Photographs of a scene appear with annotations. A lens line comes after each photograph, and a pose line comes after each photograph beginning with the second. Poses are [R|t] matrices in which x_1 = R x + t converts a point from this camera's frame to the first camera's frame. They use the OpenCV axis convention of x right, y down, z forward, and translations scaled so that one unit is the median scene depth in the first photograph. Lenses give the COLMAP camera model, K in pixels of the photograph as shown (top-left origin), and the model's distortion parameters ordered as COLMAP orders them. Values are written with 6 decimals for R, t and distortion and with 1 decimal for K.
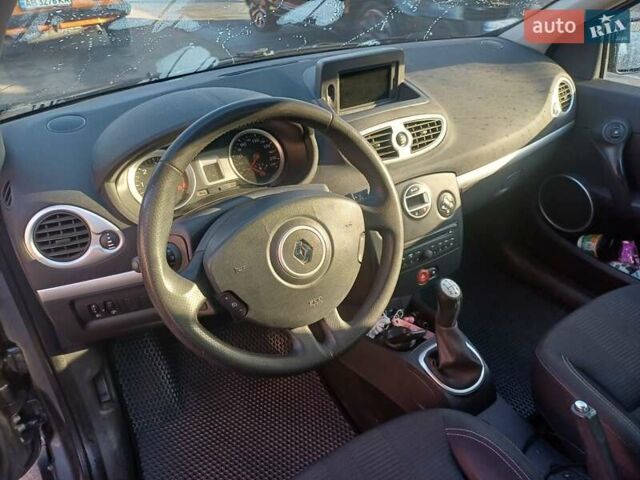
lens RADIAL K [[488.1, 0, 320.6], [0, 488.1, 238.1], [0, 0, 1]] dist [0.018810, -0.029707]
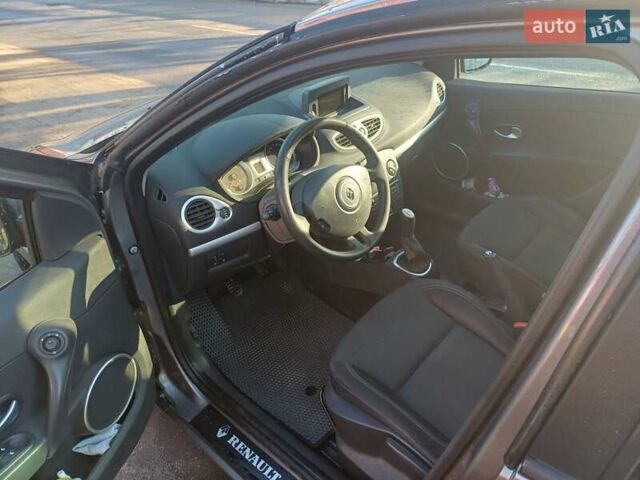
lens RADIAL K [[488.1, 0, 320.5], [0, 488.1, 239.8], [0, 0, 1]] dist [0.018810, -0.029707]
pose [[0.956216, -0.181714, 0.229416, -0.425018], [0.181197, 0.983166, 0.023499, 0.093881], [-0.229824, 0.019099, 0.973045, -0.580132]]
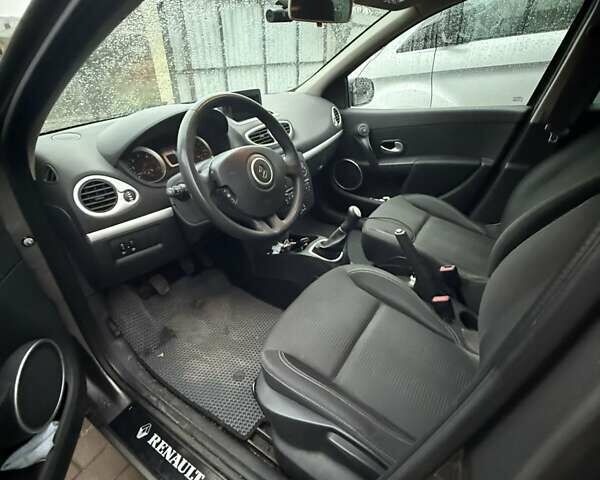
lens RADIAL K [[327.7, 0, 299.9], [0, 327.7, 243.5], [0, 0, 1]] dist [-0.013059, -0.000783]
pose [[0.902095, -0.209932, 0.377033, -0.299282], [0.228461, 0.973542, -0.004550, 0.230209], [-0.366102, 0.090242, 0.926189, -0.127003]]
